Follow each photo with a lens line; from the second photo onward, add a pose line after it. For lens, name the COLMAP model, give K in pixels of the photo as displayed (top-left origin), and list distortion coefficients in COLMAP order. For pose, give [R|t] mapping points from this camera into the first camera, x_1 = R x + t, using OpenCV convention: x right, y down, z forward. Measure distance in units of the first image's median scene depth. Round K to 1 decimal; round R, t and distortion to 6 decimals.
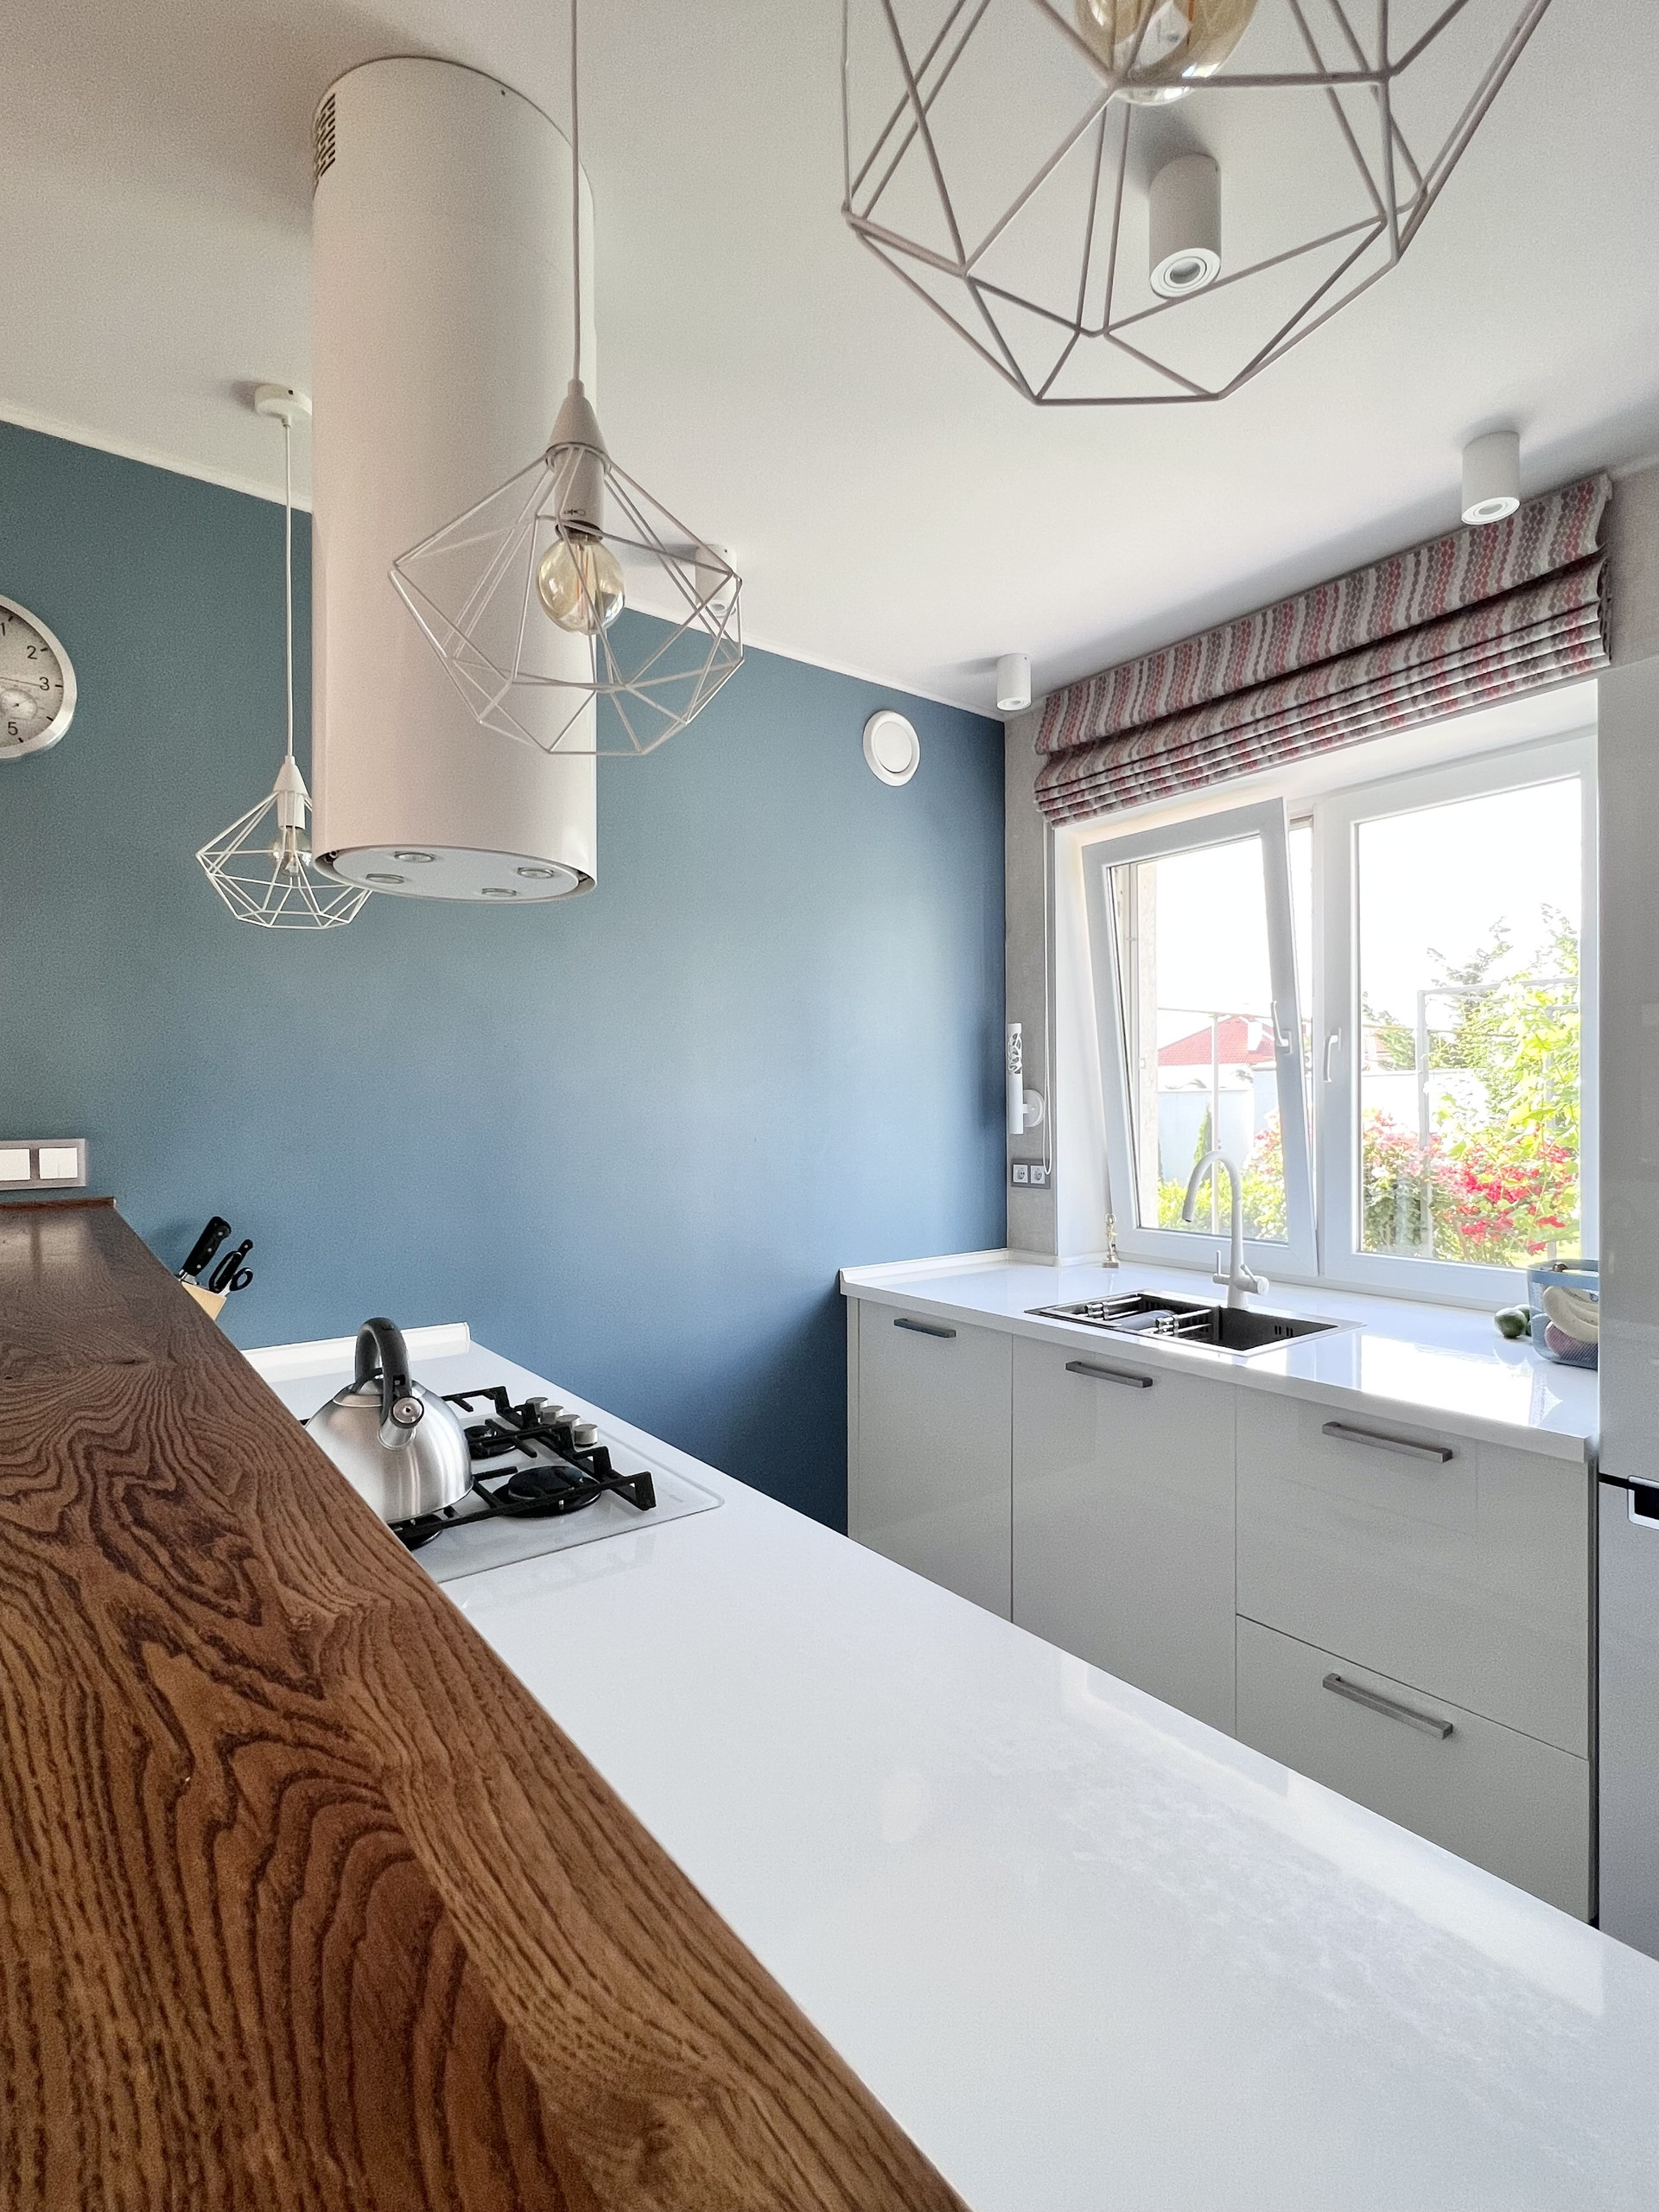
lens RADIAL K [[1051.5, 0, 829.5], [0, 1051.5, 1106.0], [0, 0, 1]] dist [-0.000560, -0.000795]
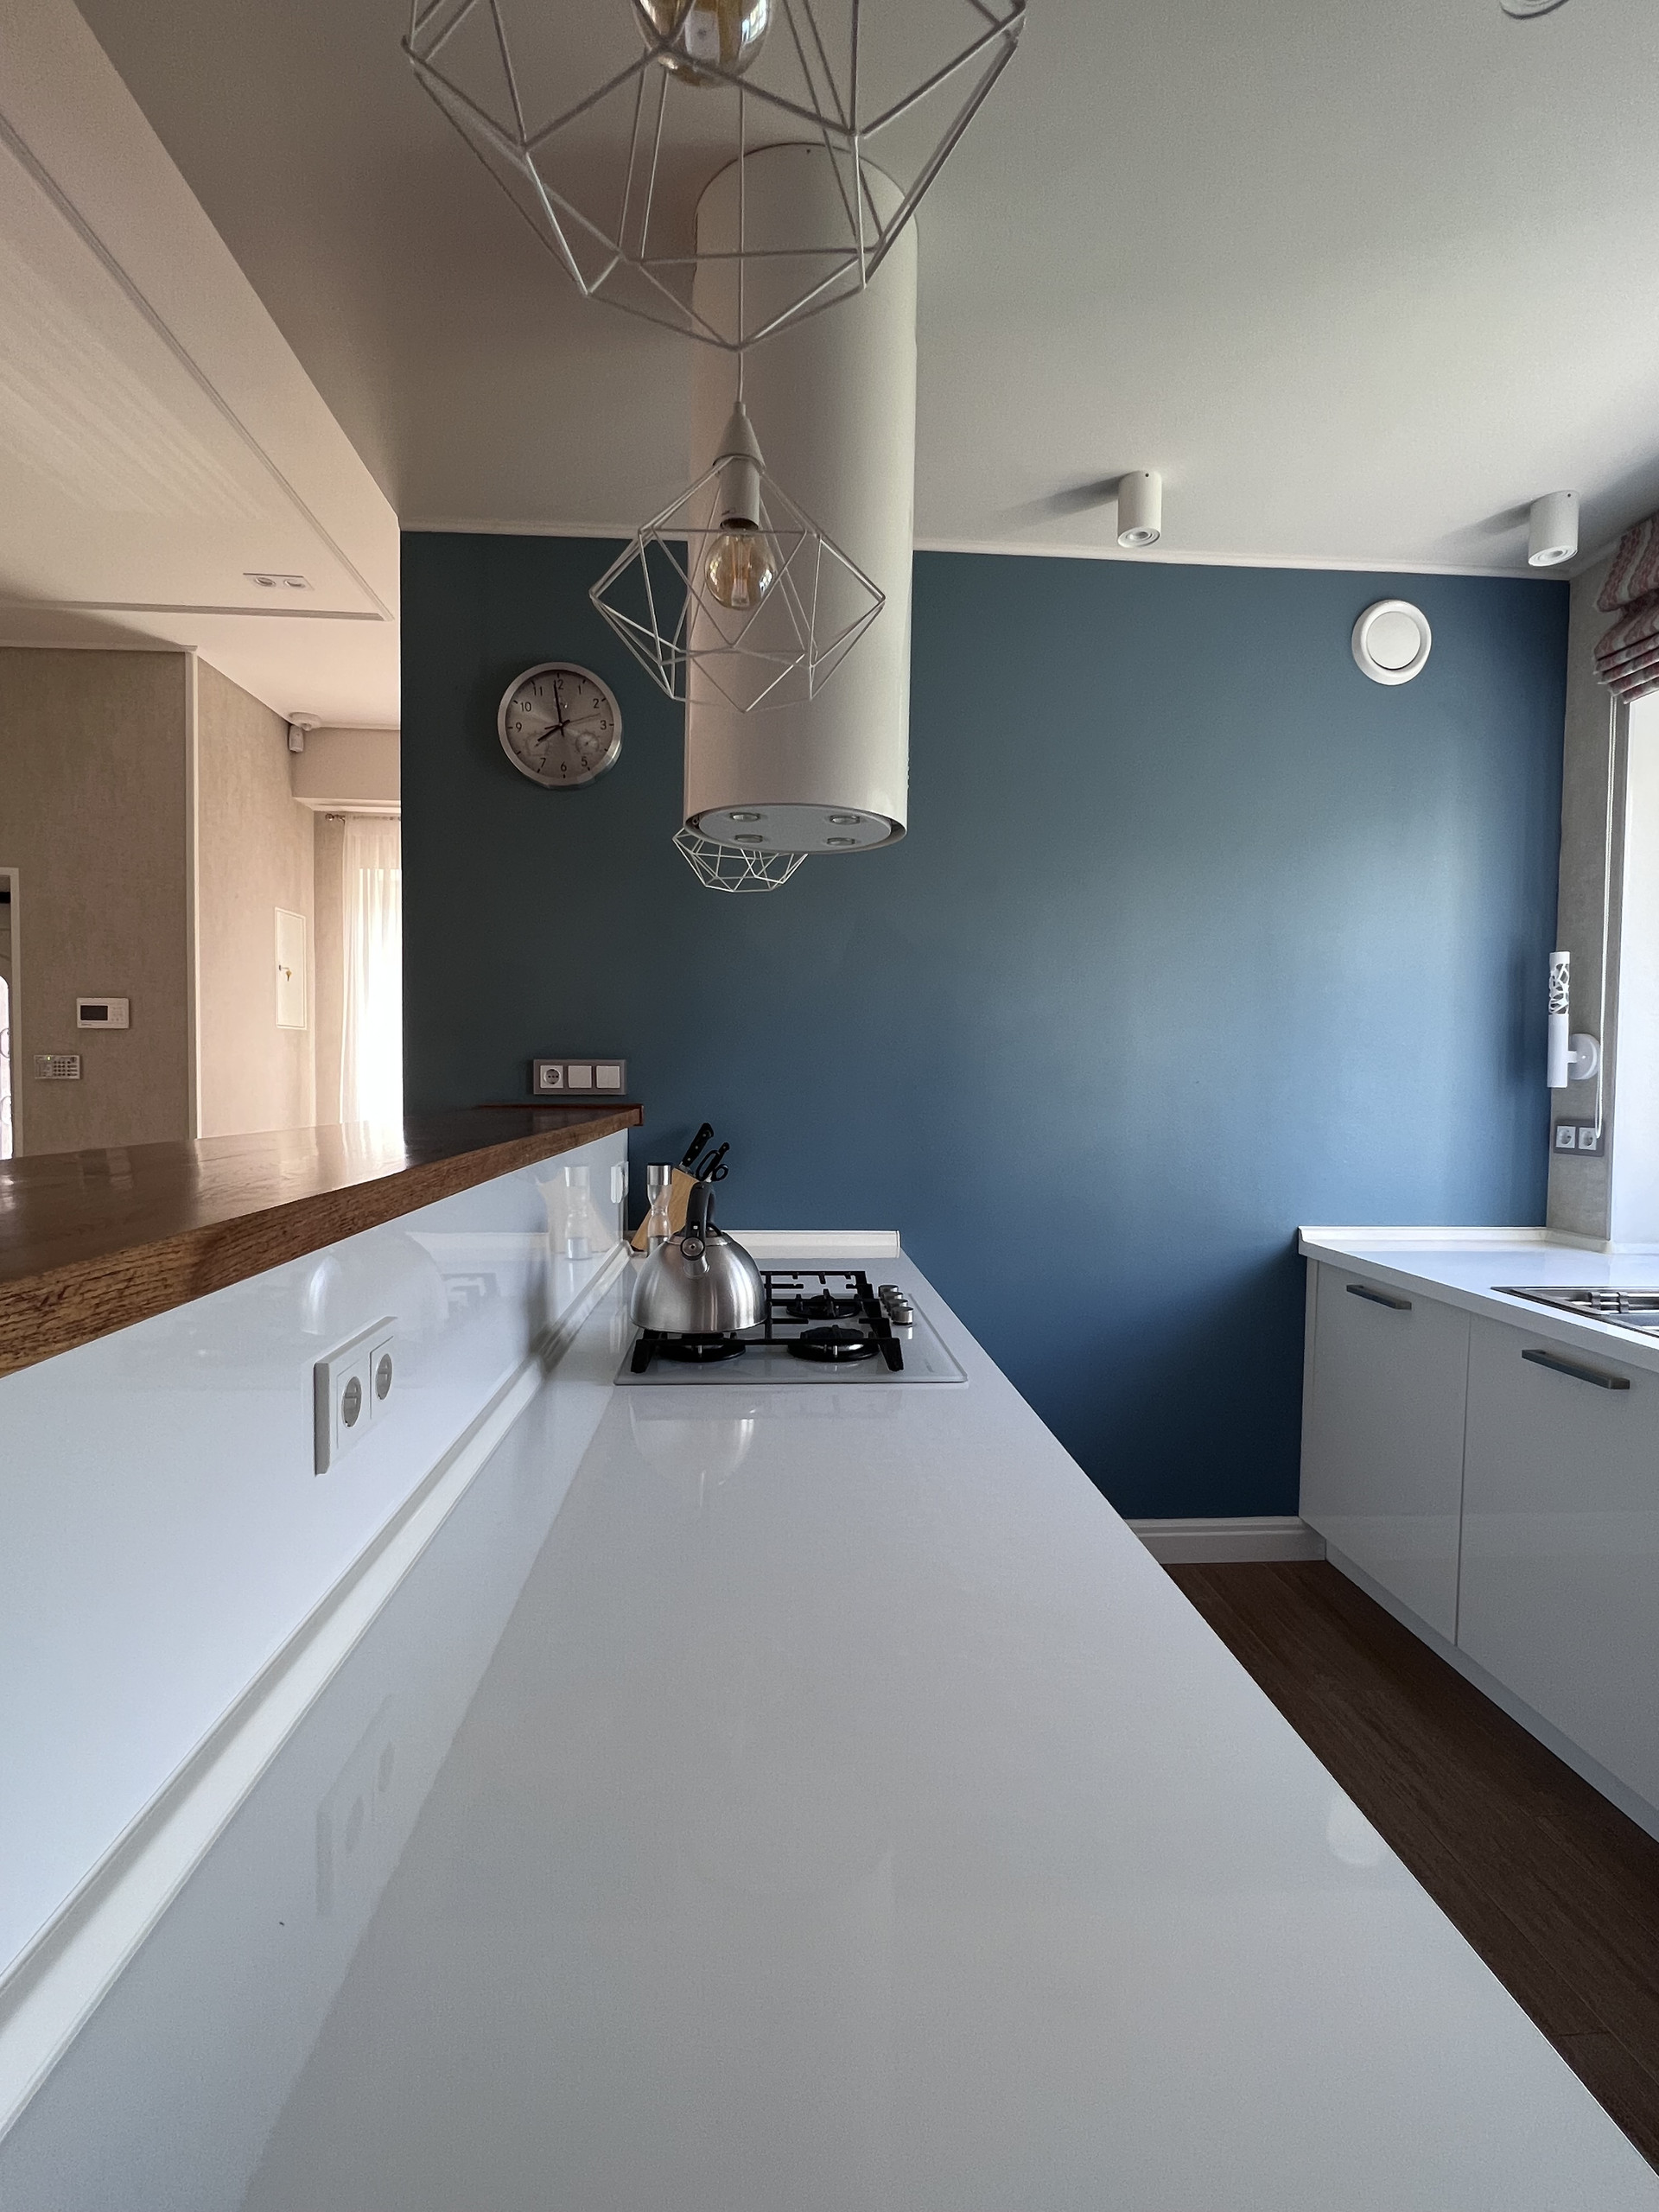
lens RADIAL K [[1051.5, 0, 829.5], [0, 1051.5, 1106.0], [0, 0, 1]] dist [-0.000560, -0.000795]
pose [[0.837579, 0.034051, -0.545254, 0.164455], [-0.018619, 0.999255, 0.033802, 0.026050], [0.545999, -0.018160, 0.837589, 0.004906]]
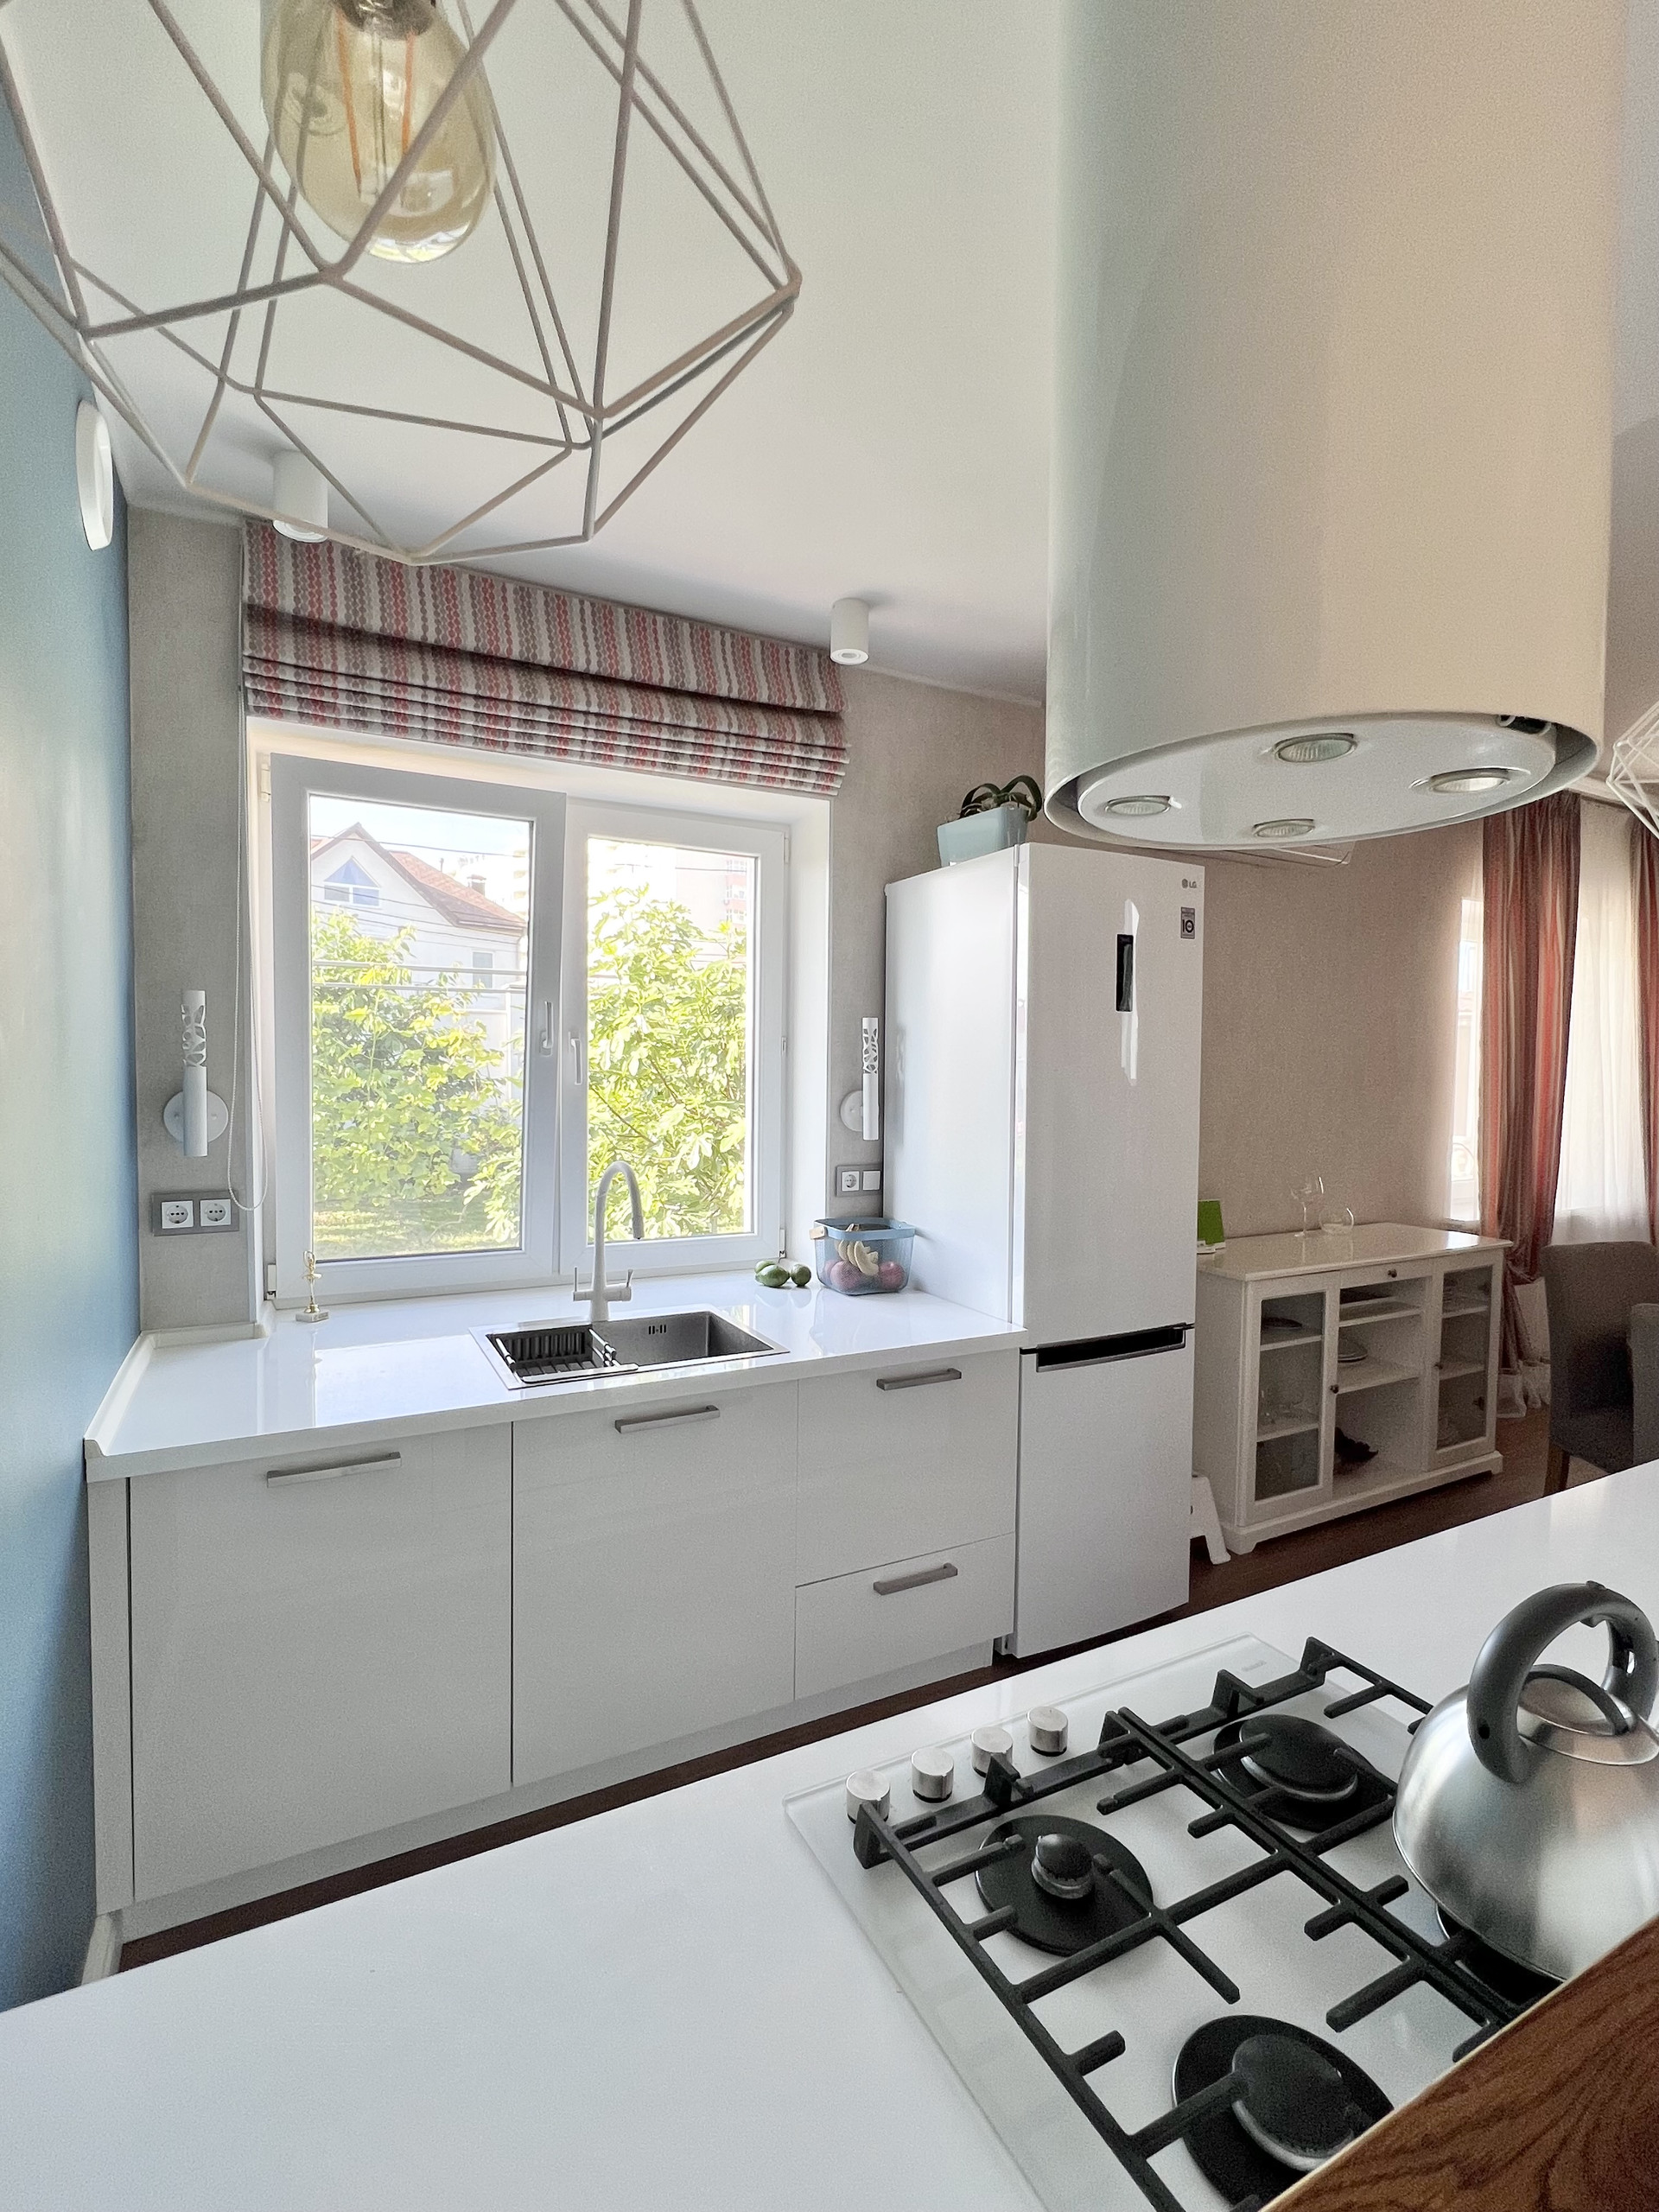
lens RADIAL K [[1038.6, 0, 826.1], [0, 1038.6, 1138.0], [0, 0, 1]] dist [-0.004297, -0.000392]
pose [[0.170649, -0.014146, 0.985230, -0.438172], [0.009842, 0.999872, 0.012652, 0.013190], [-0.985283, 0.007538, 0.170766, 0.543976]]
